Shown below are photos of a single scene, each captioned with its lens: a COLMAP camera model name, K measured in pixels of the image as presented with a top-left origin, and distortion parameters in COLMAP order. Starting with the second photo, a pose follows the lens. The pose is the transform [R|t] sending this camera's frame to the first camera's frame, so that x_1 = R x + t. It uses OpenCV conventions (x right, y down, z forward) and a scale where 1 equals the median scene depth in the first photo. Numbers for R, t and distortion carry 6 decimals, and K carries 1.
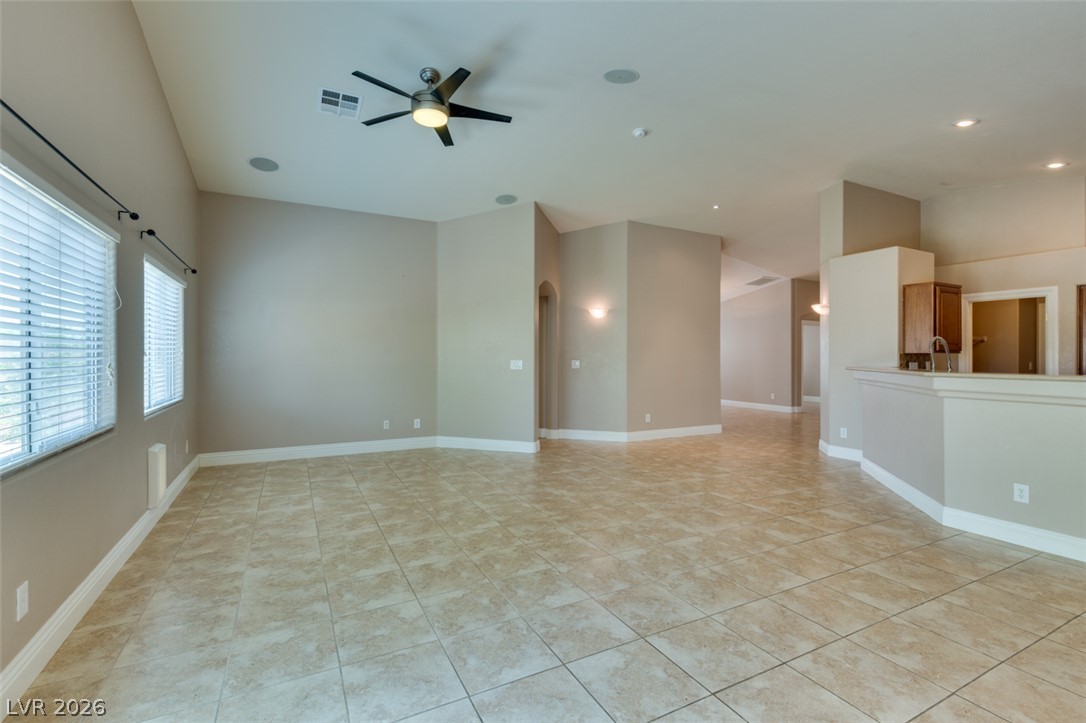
lens RADIAL K [[489.6, 0, 541.4], [0, 489.6, 357.6], [0, 0, 1]] dist [0.005334, -0.000889]
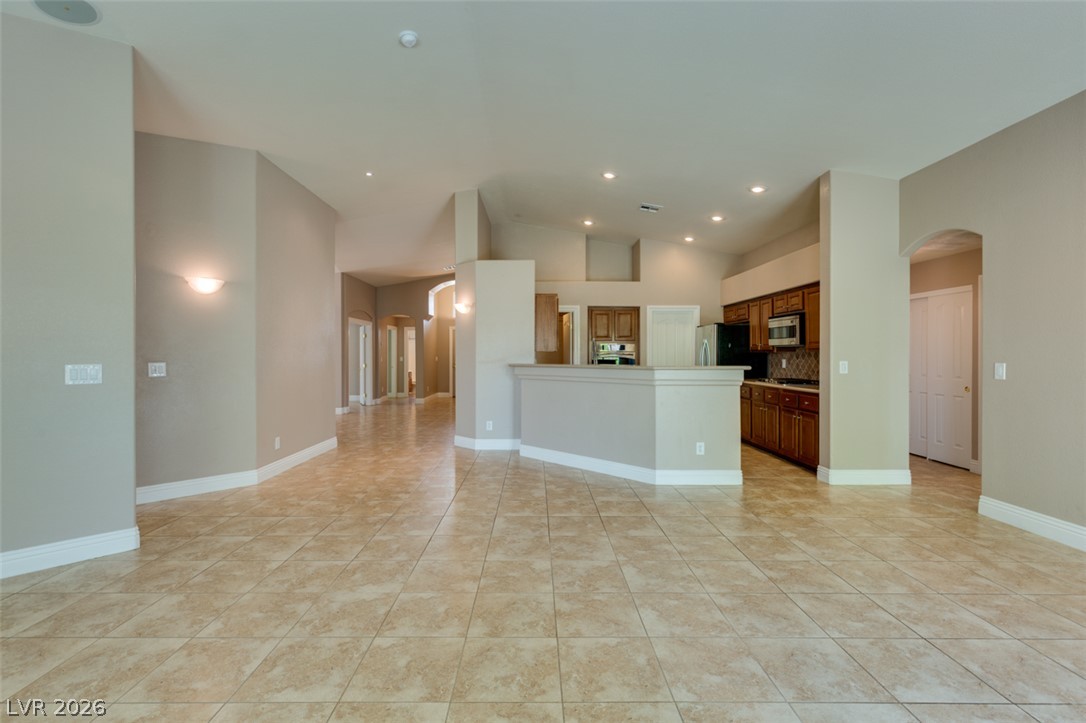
lens RADIAL K [[490.3, 0, 534.5], [0, 490.3, 356.1], [0, 0, 1]] dist [0.004951, -0.000256]
pose [[0.461008, -0.006236, 0.887374, -0.465428], [0.005640, 0.999976, 0.004097, -0.003320], [-0.887378, 0.003116, 0.461032, 0.686394]]
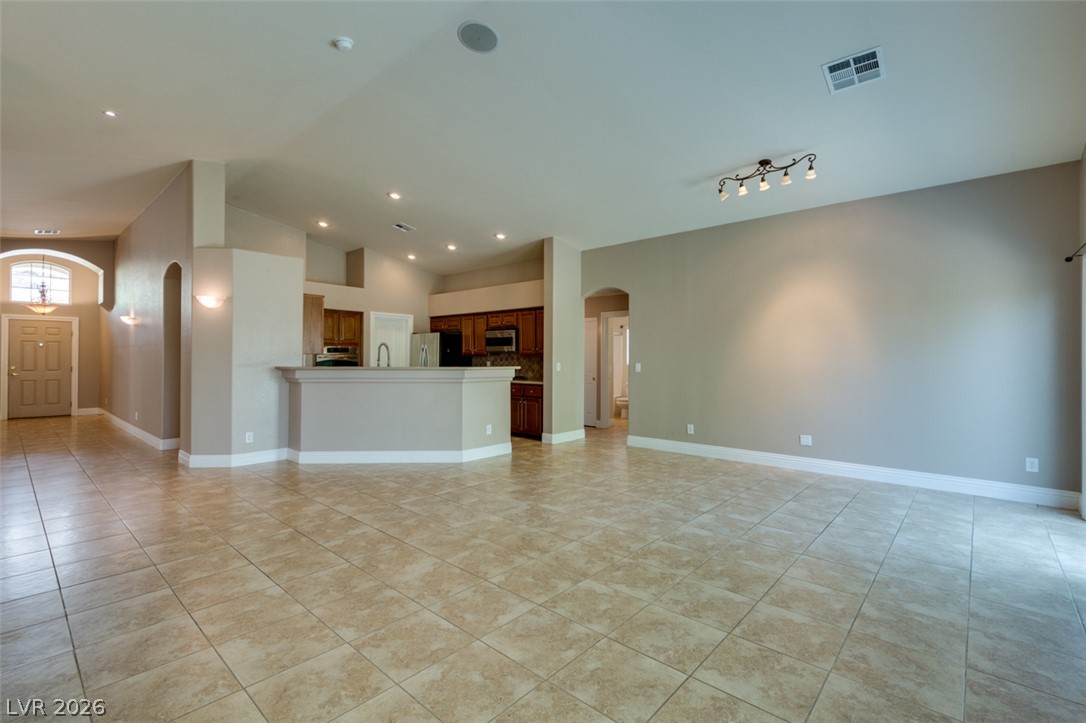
lens RADIAL K [[486.7, 0, 543.9], [0, 486.7, 354.8], [0, 0, 1]] dist [0.004870, -0.000751]
pose [[-0.354581, 0.001002, 0.935025, -0.759726], [-0.001507, 0.999998, -0.001643, -0.007939], [-0.935024, -0.001991, -0.354578, 1.311281]]
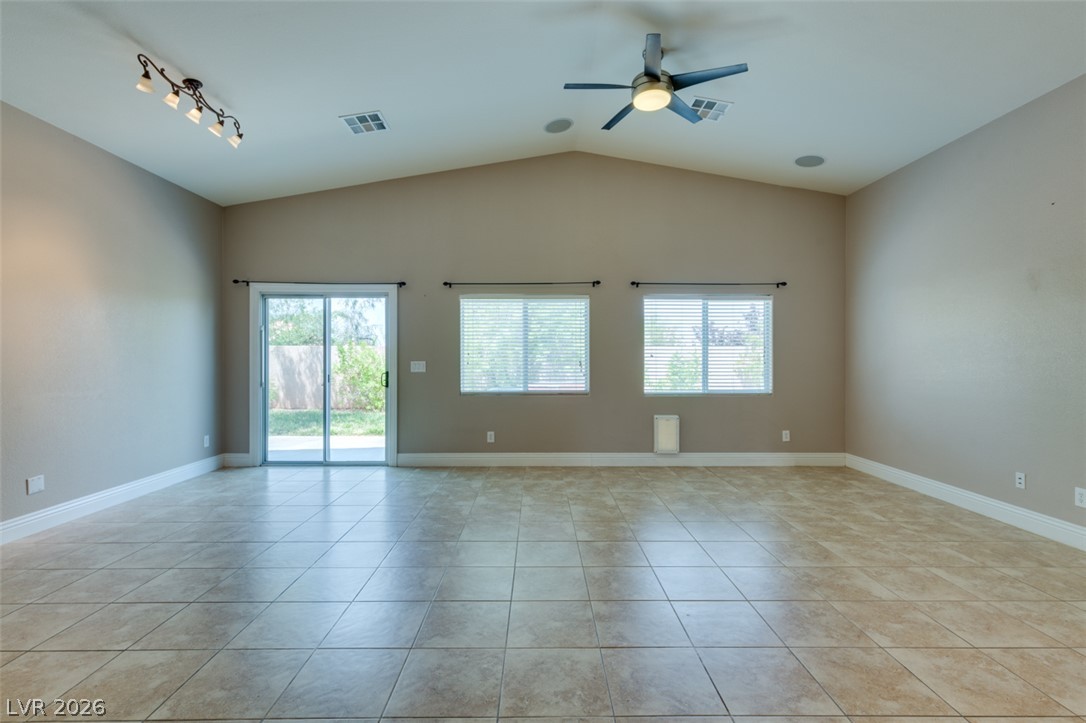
lens RADIAL K [[489.6, 0, 541.4], [0, 489.6, 357.6], [0, 0, 1]] dist [0.005334, -0.000889]
pose [[-0.455382, -0.002766, -0.890292, 0.749787], [-0.005805, 0.999983, -0.000137, 0.000370], [0.890277, 0.005106, -0.455390, 1.330086]]
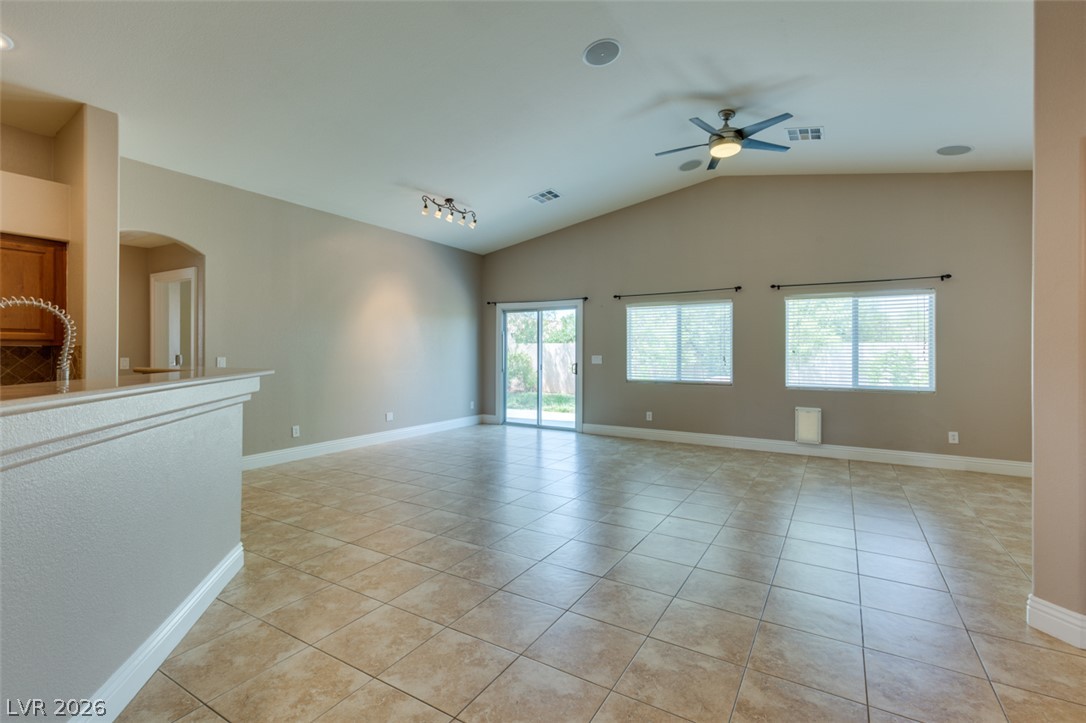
lens RADIAL K [[486.7, 0, 543.9], [0, 486.7, 354.8], [0, 0, 1]] dist [0.004870, -0.000751]
pose [[-0.853086, -0.002575, -0.521764, 0.812731], [-0.007976, 0.999935, 0.008106, -0.004413], [0.521709, 0.011077, -0.853051, 1.904507]]
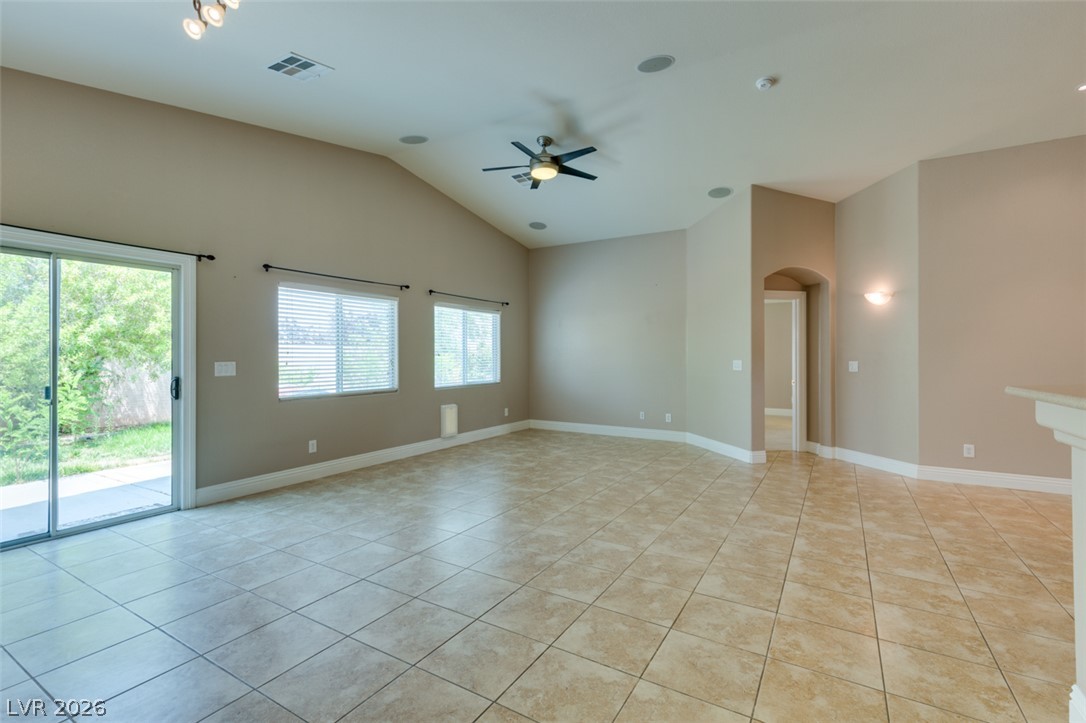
lens RADIAL K [[489.6, 0, 541.4], [0, 489.6, 357.6], [0, 0, 1]] dist [0.005334, -0.000889]
pose [[0.518399, 0.000471, -0.855139, 0.950649], [-0.002281, 0.999997, -0.000832, 0.002570], [0.855136, 0.002382, 0.518398, 0.339163]]
